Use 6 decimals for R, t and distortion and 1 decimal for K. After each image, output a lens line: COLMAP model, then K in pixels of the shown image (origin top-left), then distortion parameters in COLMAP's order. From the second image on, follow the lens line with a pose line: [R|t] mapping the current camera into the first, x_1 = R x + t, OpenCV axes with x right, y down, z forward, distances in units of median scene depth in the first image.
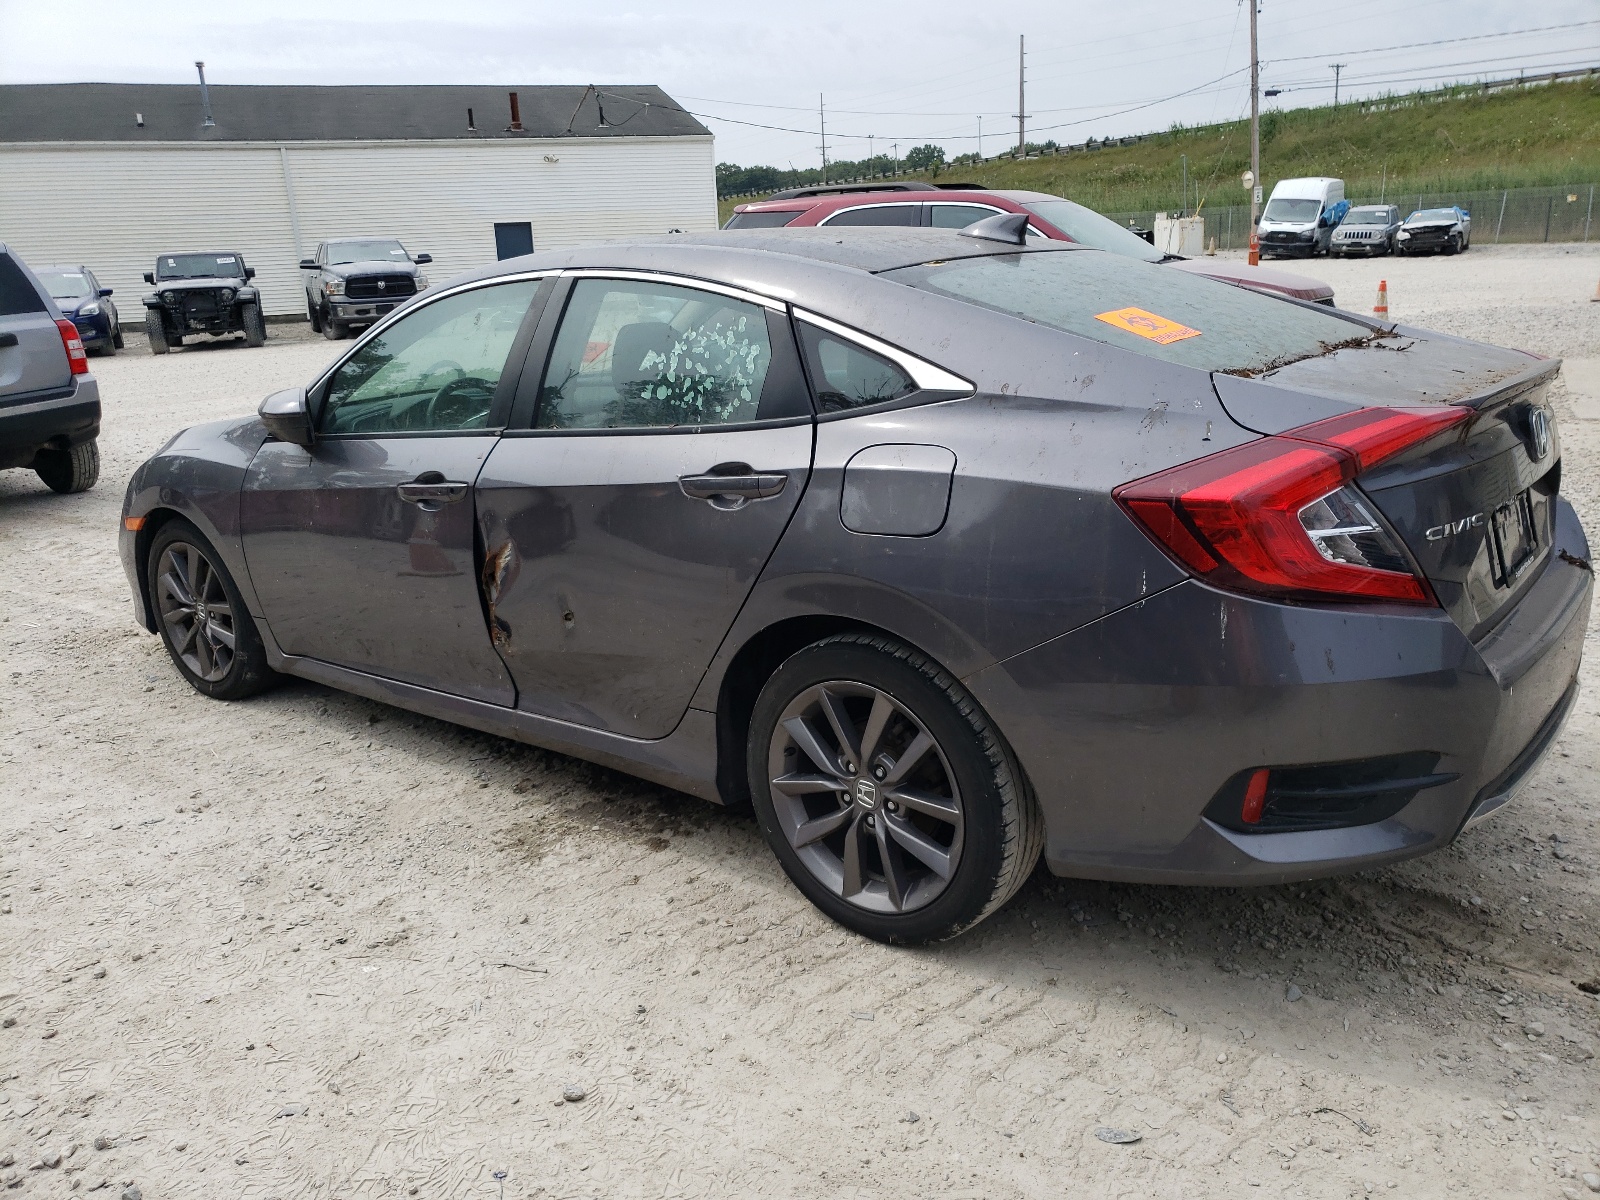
lens RADIAL K [[1337.1, 0, 804.6], [0, 1337.1, 599.6], [0, 0, 1]] dist [0.013599, 0.020339]
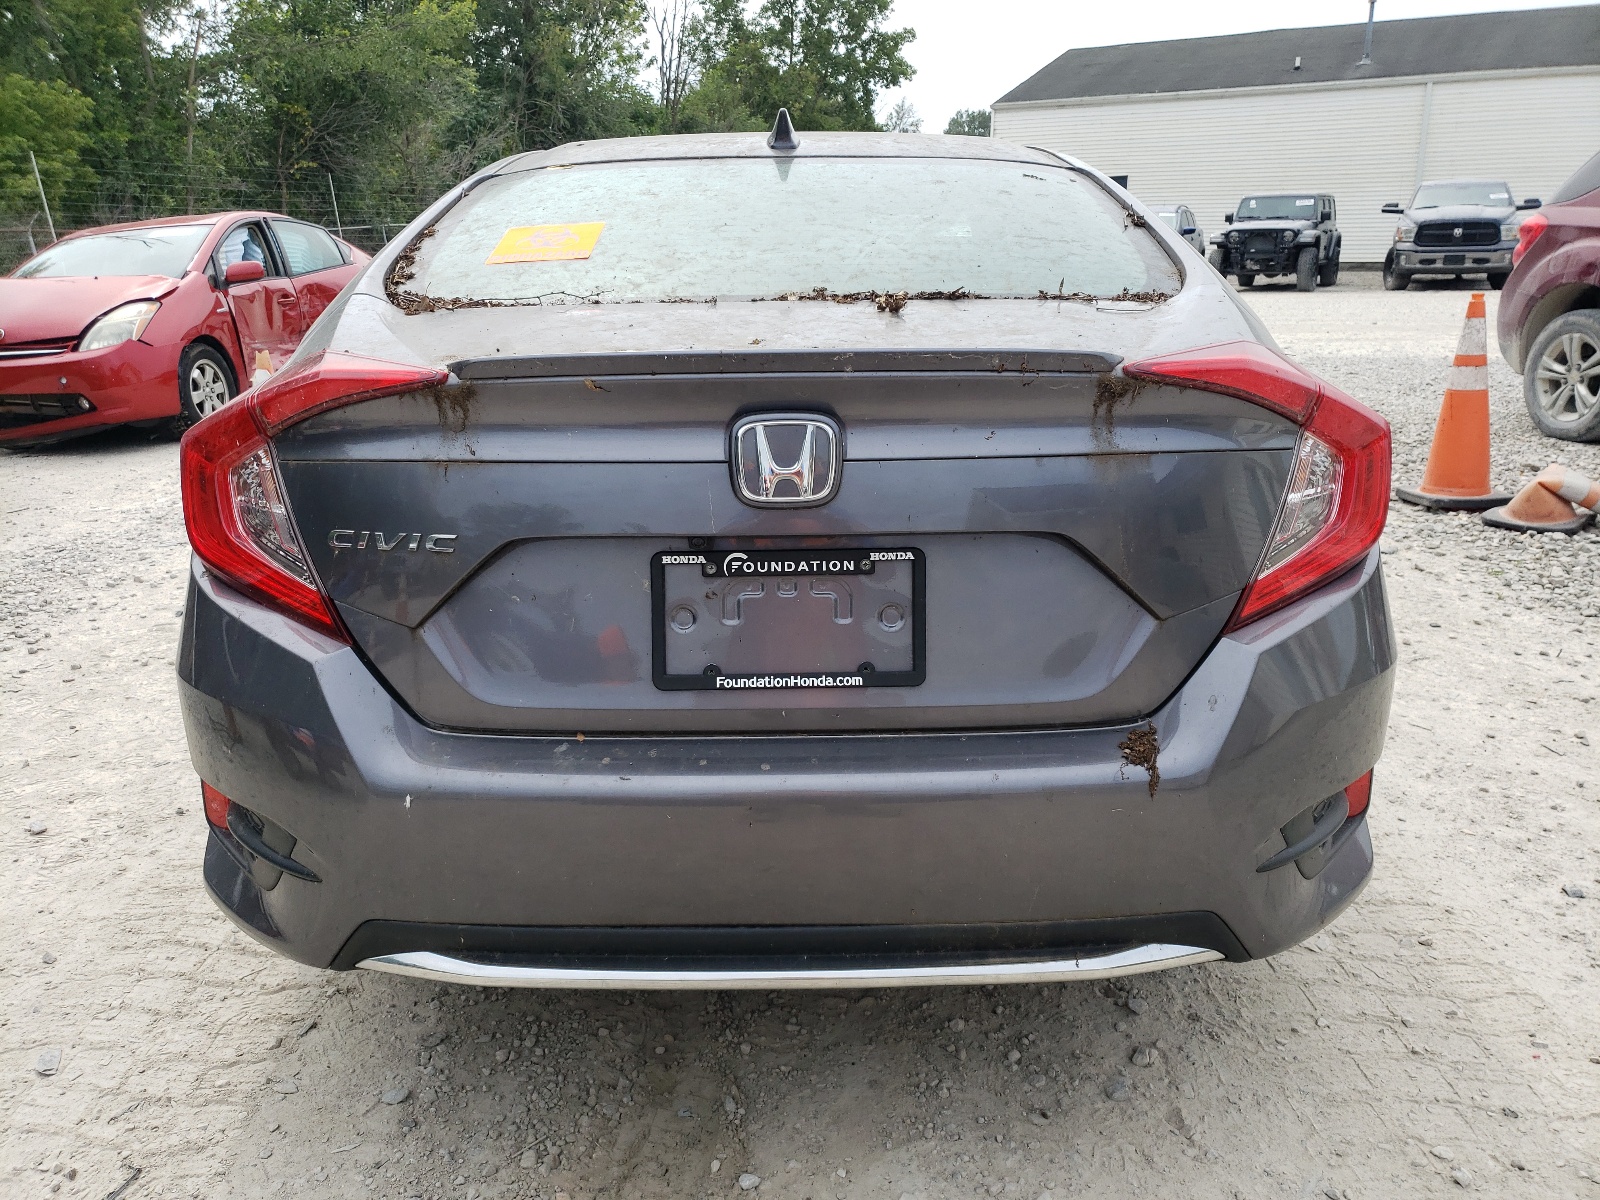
lens RADIAL K [[1337.1, 0, 804.6], [0, 1337.1, 599.6], [0, 0, 1]] dist [0.013599, 0.020339]
pose [[0.571072, 0.253987, -0.780620, 0.204347], [-0.224218, 0.963033, 0.149309, -0.034504], [0.789685, 0.089763, 0.606910, 0.129706]]
